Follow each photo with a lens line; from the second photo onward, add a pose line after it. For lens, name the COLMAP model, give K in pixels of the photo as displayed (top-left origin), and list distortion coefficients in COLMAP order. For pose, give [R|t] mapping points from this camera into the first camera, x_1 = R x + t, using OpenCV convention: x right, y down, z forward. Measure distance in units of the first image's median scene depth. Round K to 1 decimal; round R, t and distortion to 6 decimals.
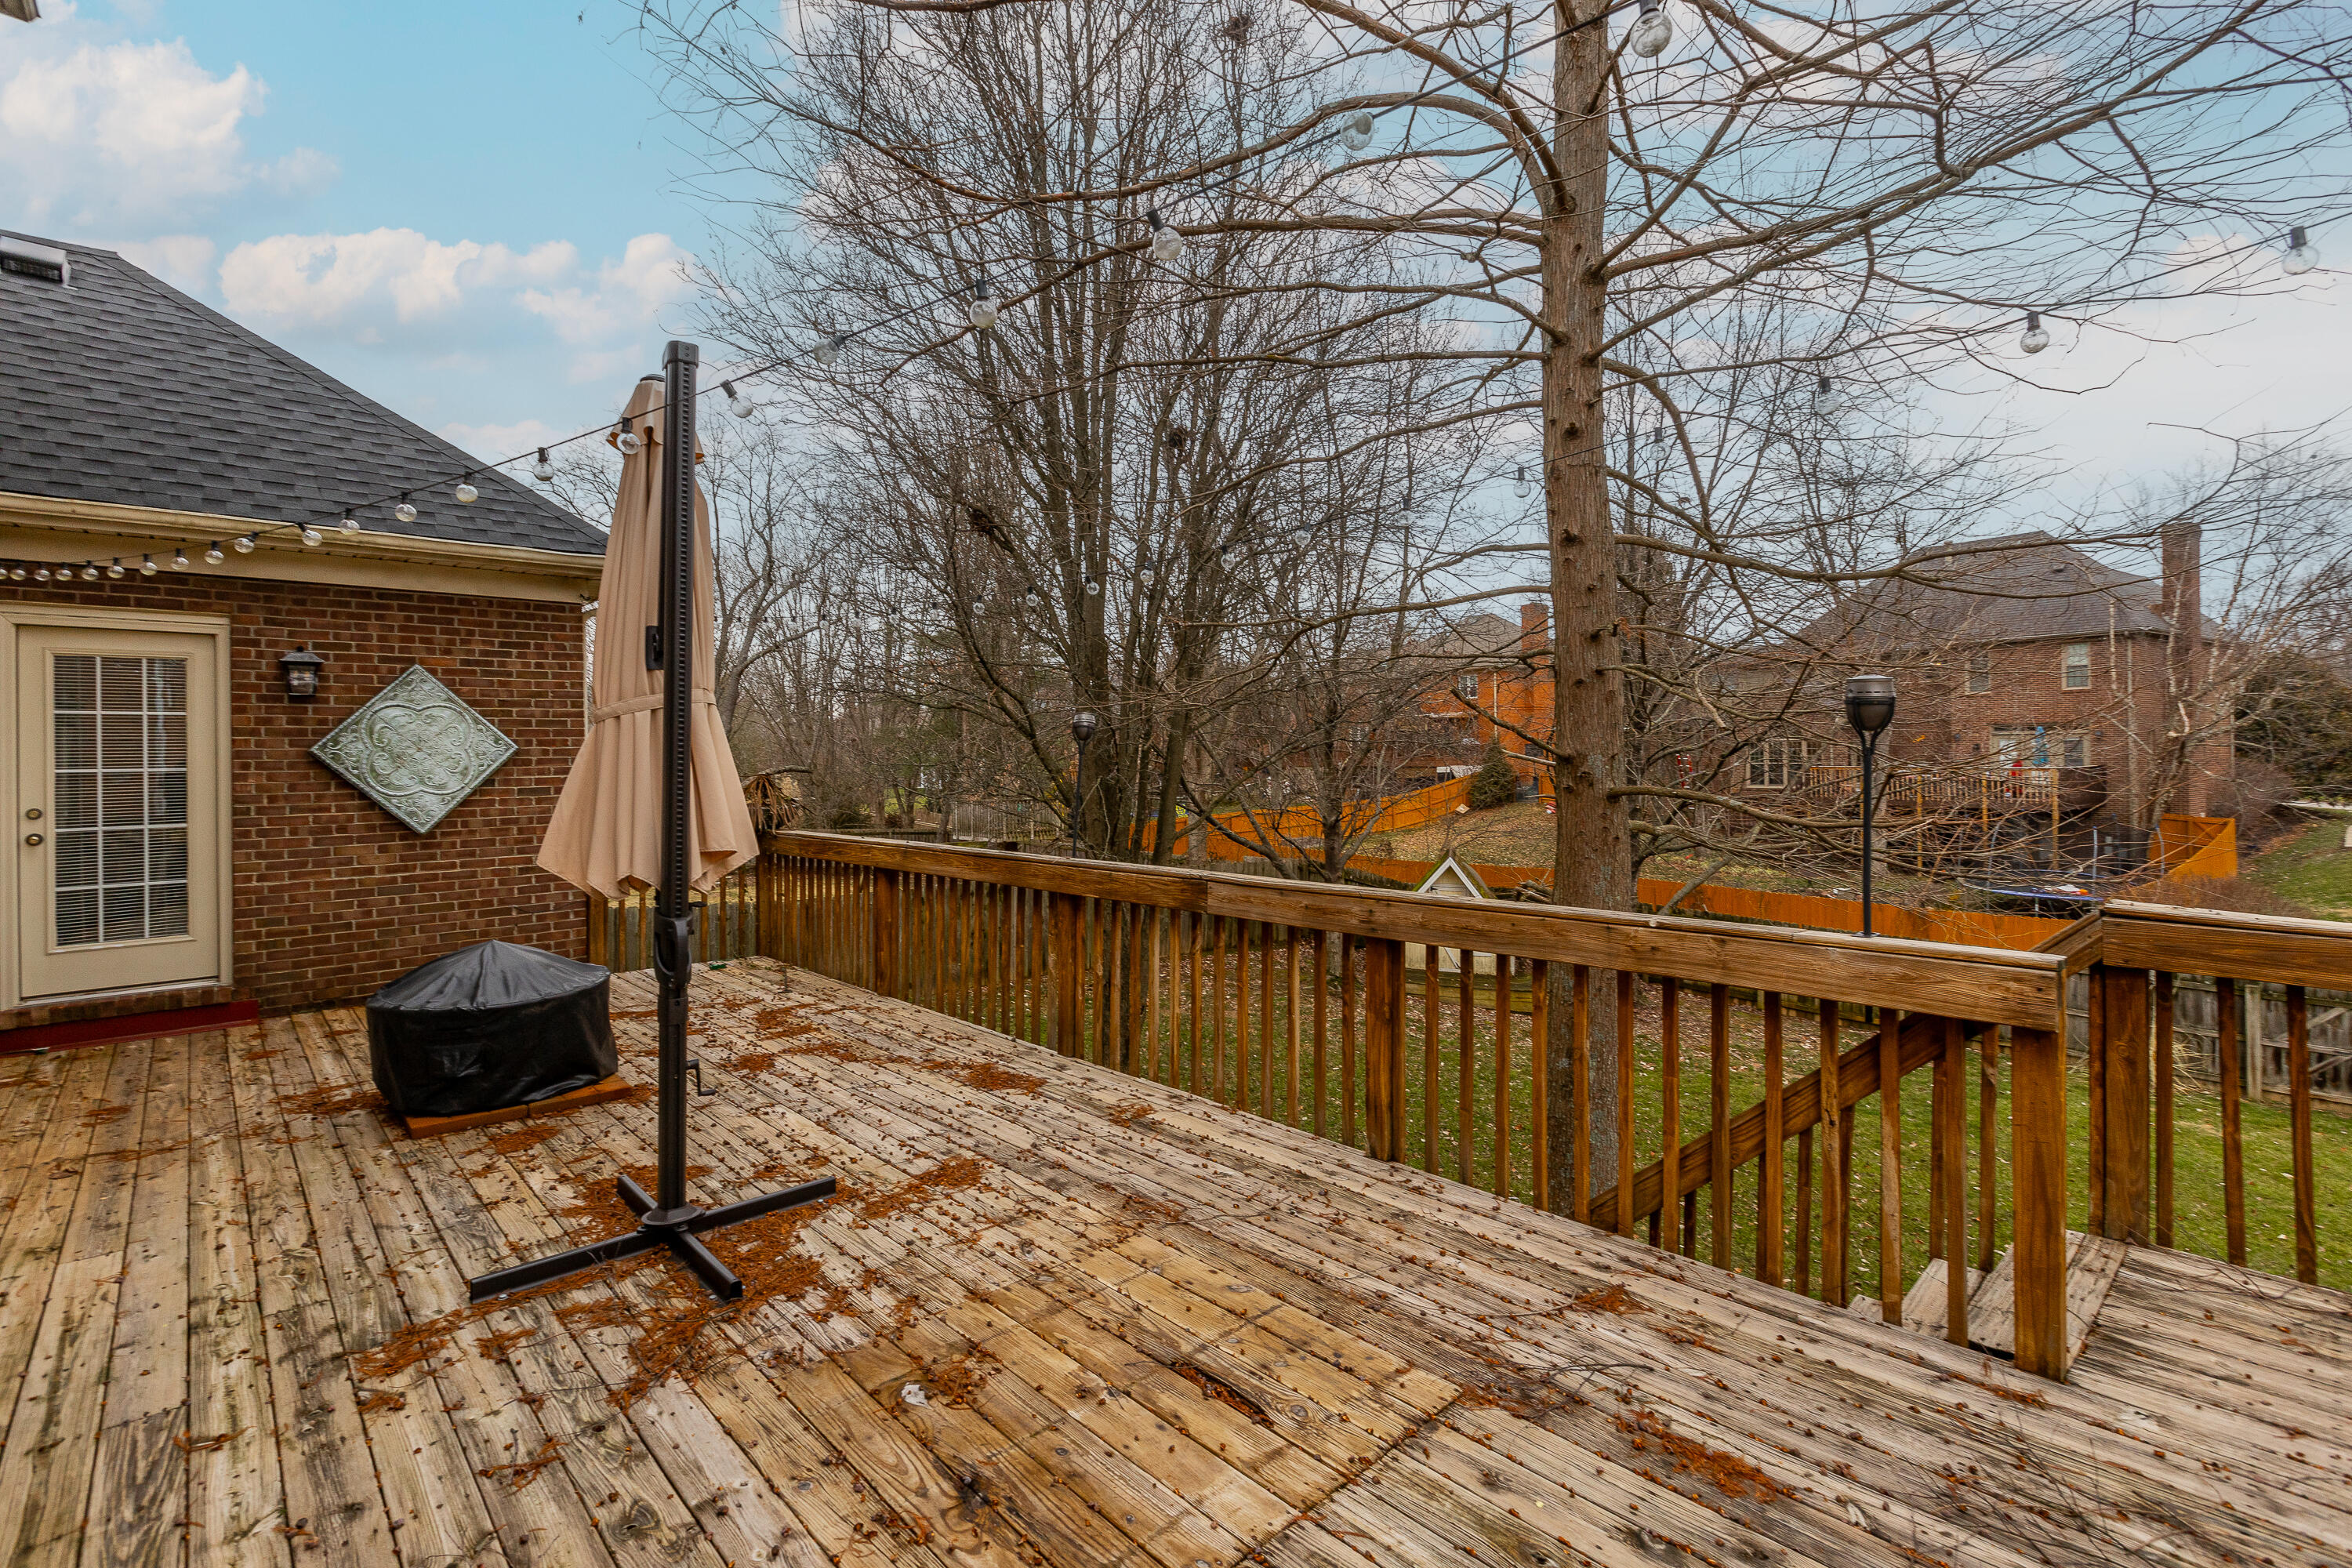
lens RADIAL K [[1071.5, 0, 1184.2], [0, 1071.5, 772.5], [0, 0, 1]] dist [-0.000326, -0.000959]
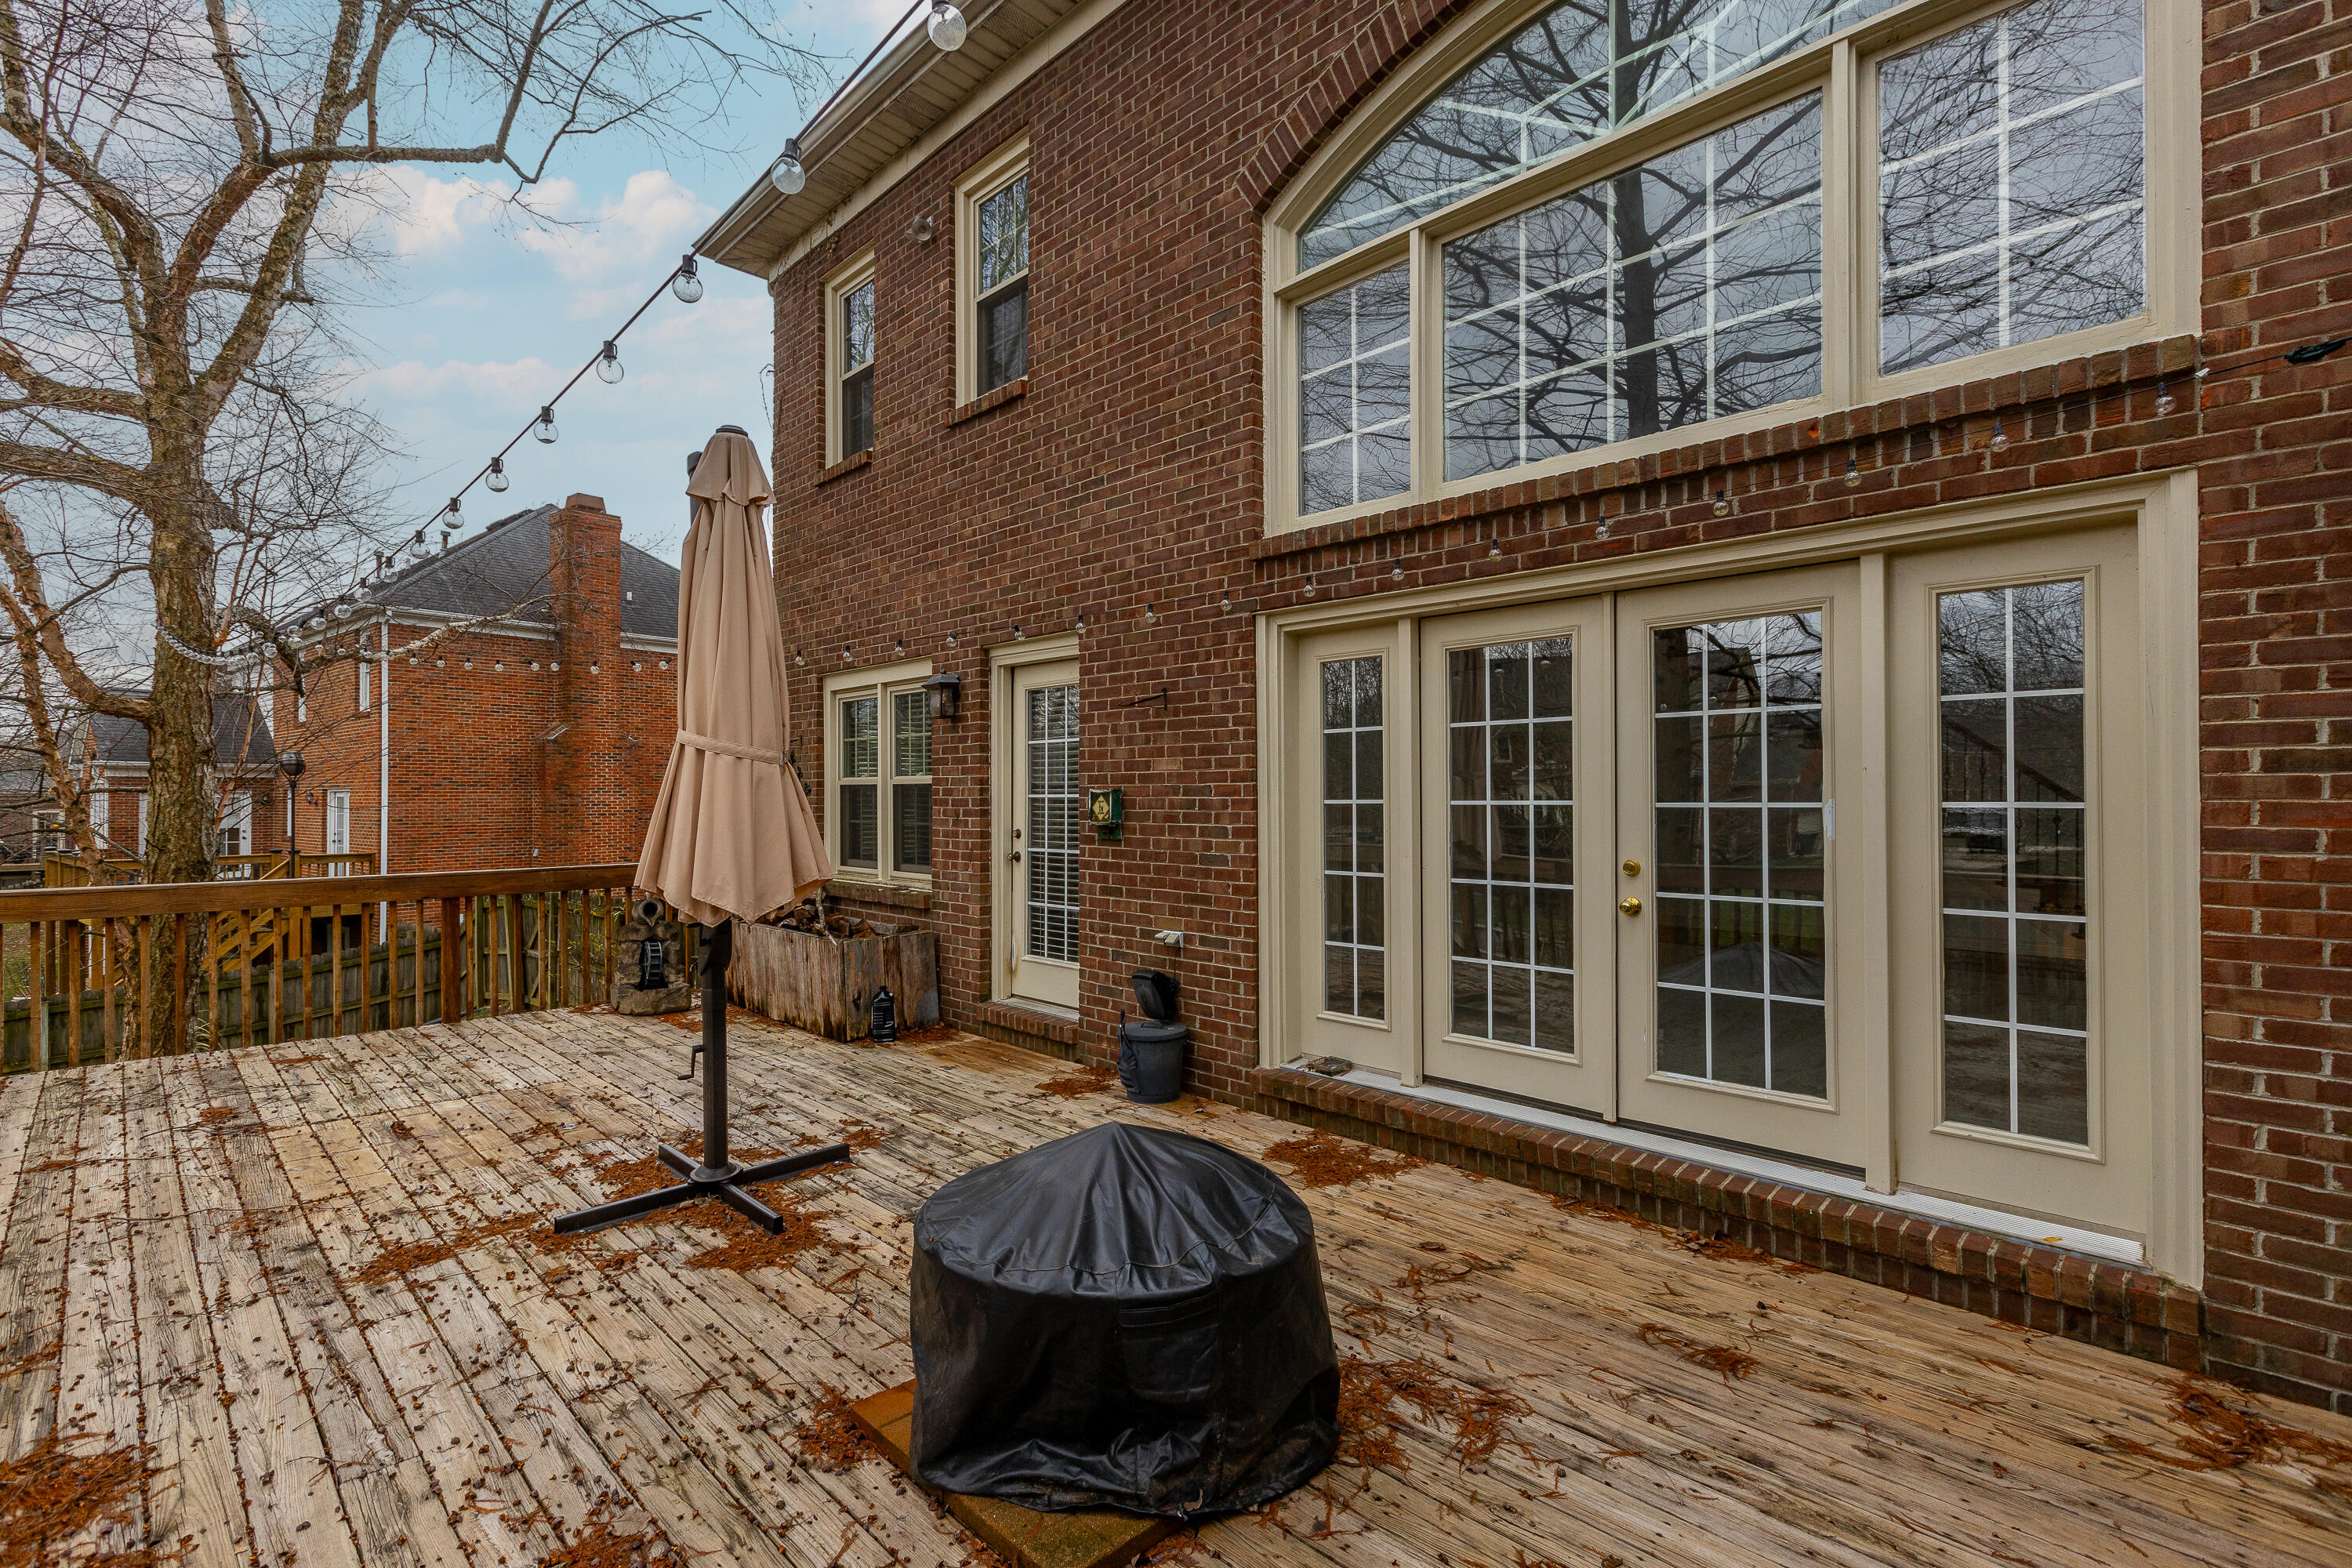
lens RADIAL K [[1071.5, 0, 1166.8], [0, 1071.5, 783.7], [0, 0, 1]] dist [-0.000326, -0.000959]
pose [[-0.999579, 0.011039, -0.026838, -0.872763], [0.011005, 0.999938, 0.001423, -0.008867], [0.026852, 0.001127, -0.999639, 2.019545]]
